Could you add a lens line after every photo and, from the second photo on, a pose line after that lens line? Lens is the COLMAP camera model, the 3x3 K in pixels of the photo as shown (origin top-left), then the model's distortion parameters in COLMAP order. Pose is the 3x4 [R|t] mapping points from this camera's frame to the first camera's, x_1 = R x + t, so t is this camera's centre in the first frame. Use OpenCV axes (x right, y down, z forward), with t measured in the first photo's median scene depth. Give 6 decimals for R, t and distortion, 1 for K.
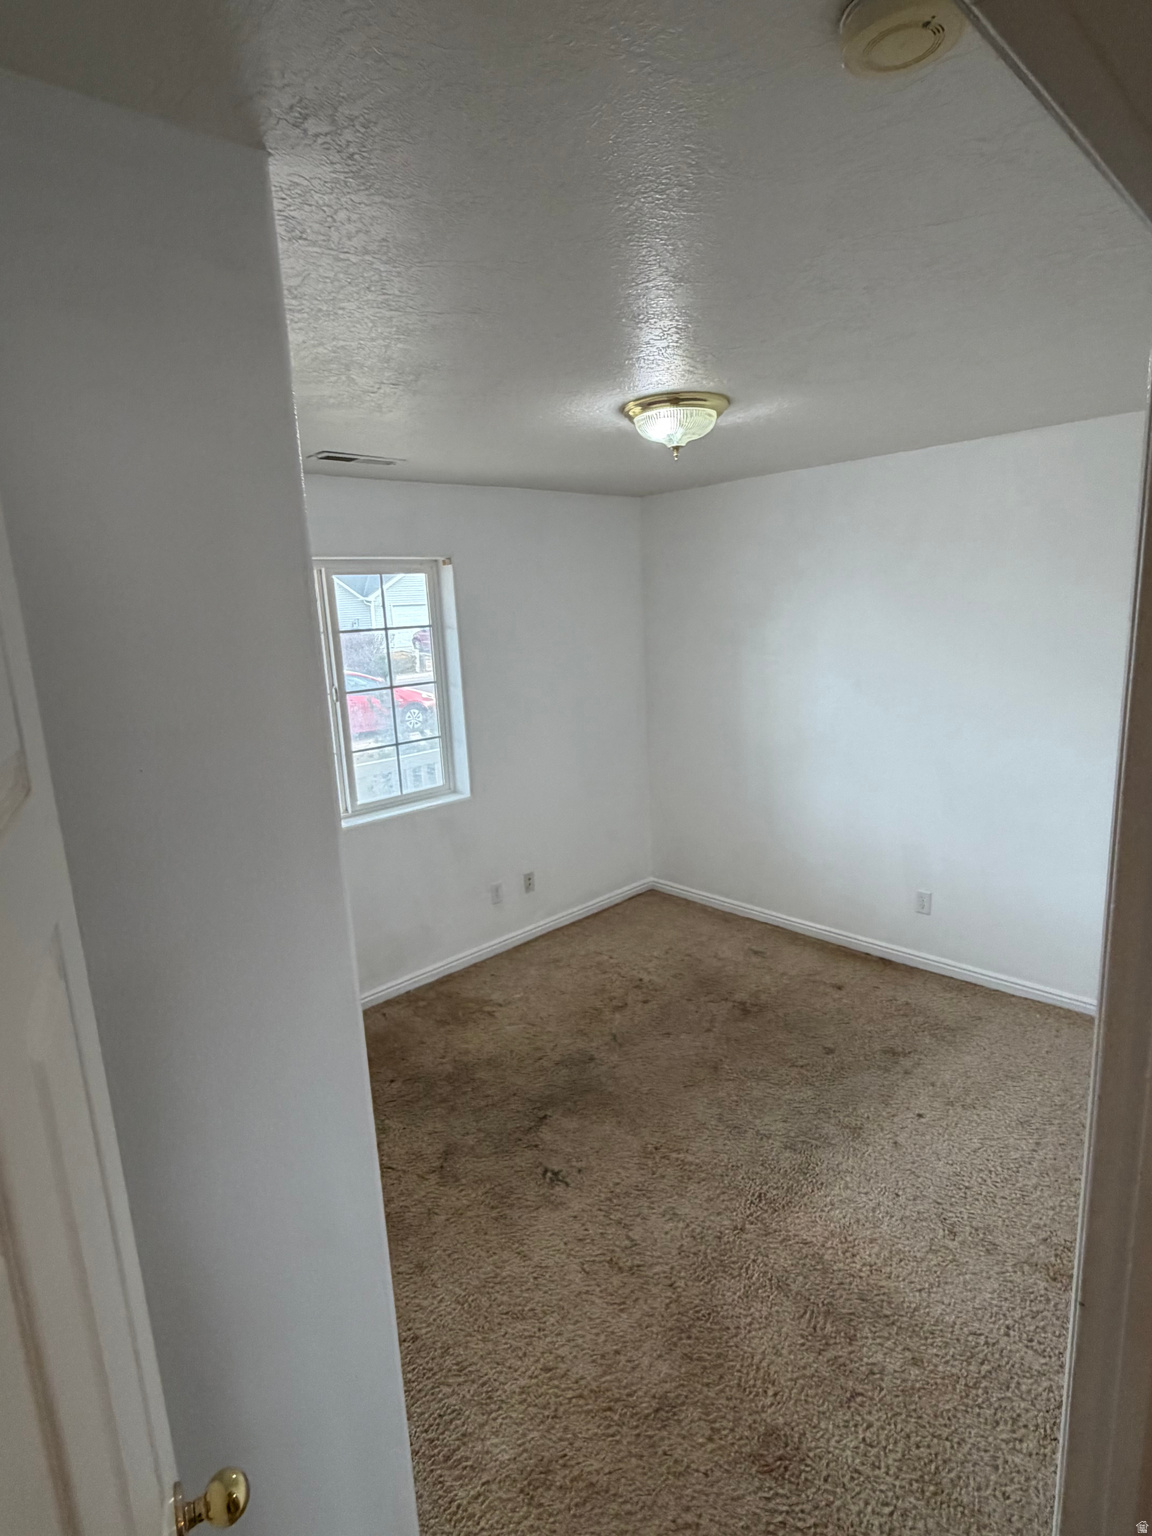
lens RADIAL K [[806.8, 0, 579.0], [0, 806.8, 765.0], [0, 0, 1]] dist [0.004052, -0.000941]
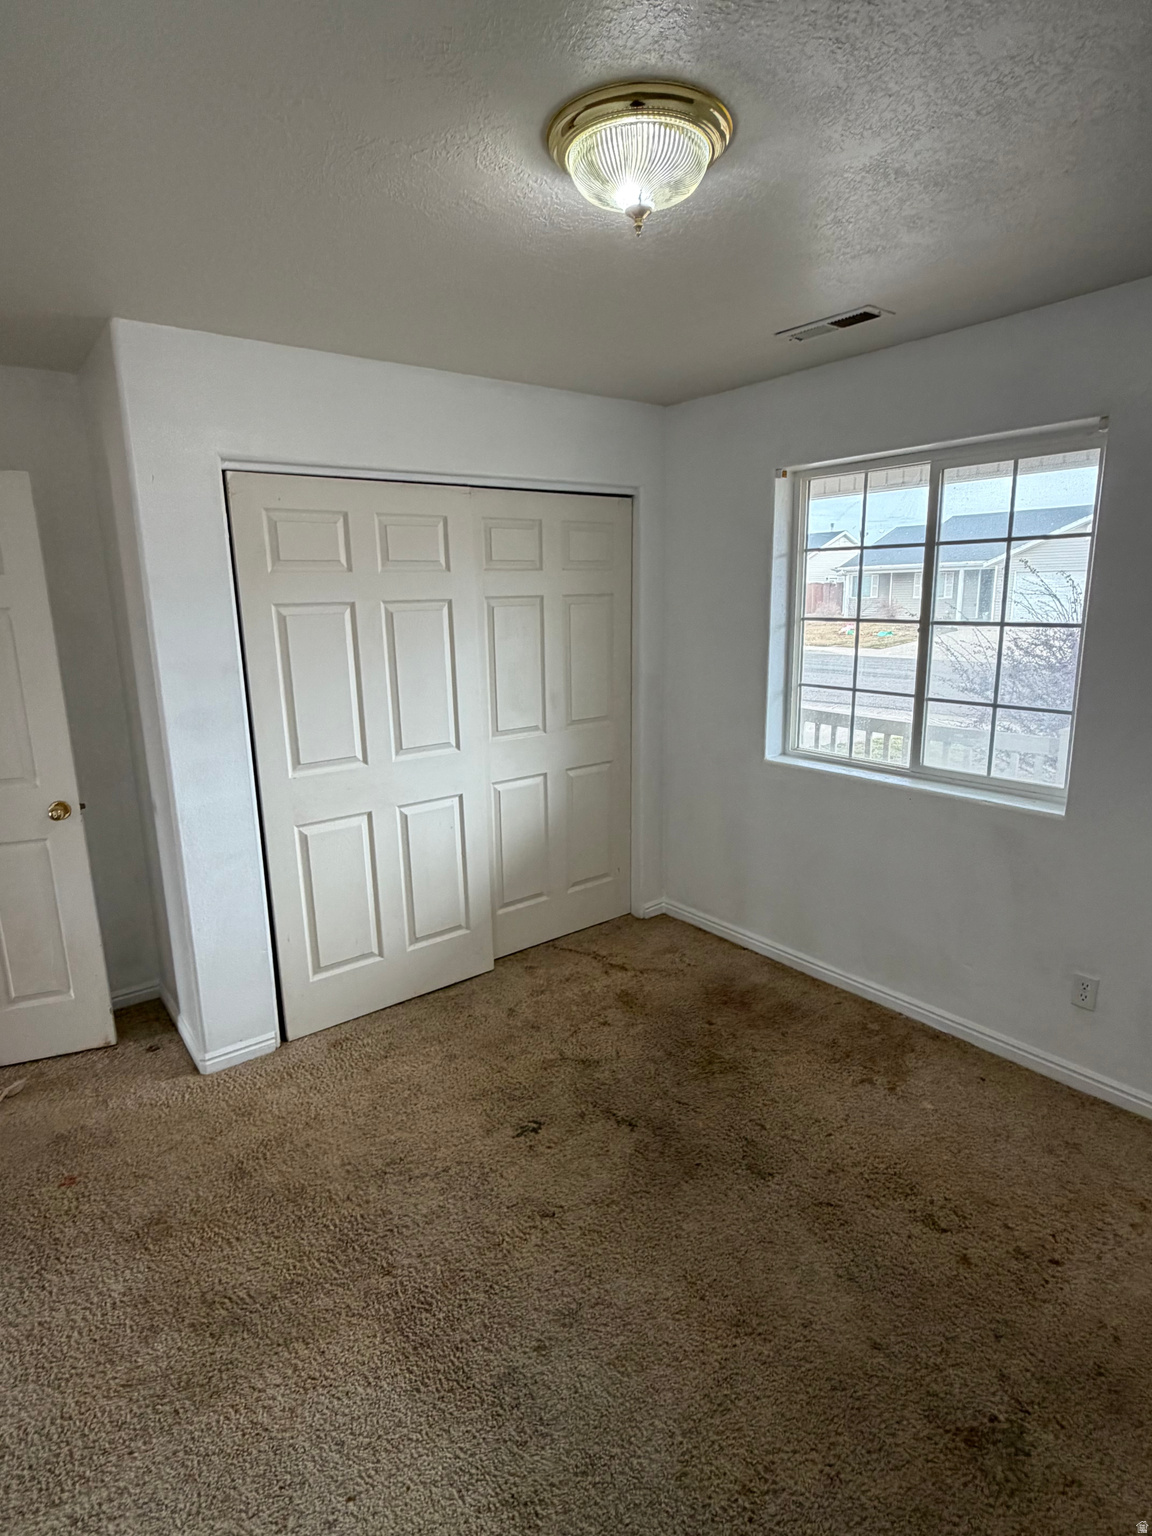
lens RADIAL K [[806.8, 0, 580.9], [0, 806.8, 767.4], [0, 0, 1]] dist [0.004052, -0.000941]
pose [[-0.110671, 0.260607, -0.959081, 0.551970], [-0.170104, 0.945802, 0.276628, -0.117992], [0.979192, 0.193758, -0.060343, 0.751926]]
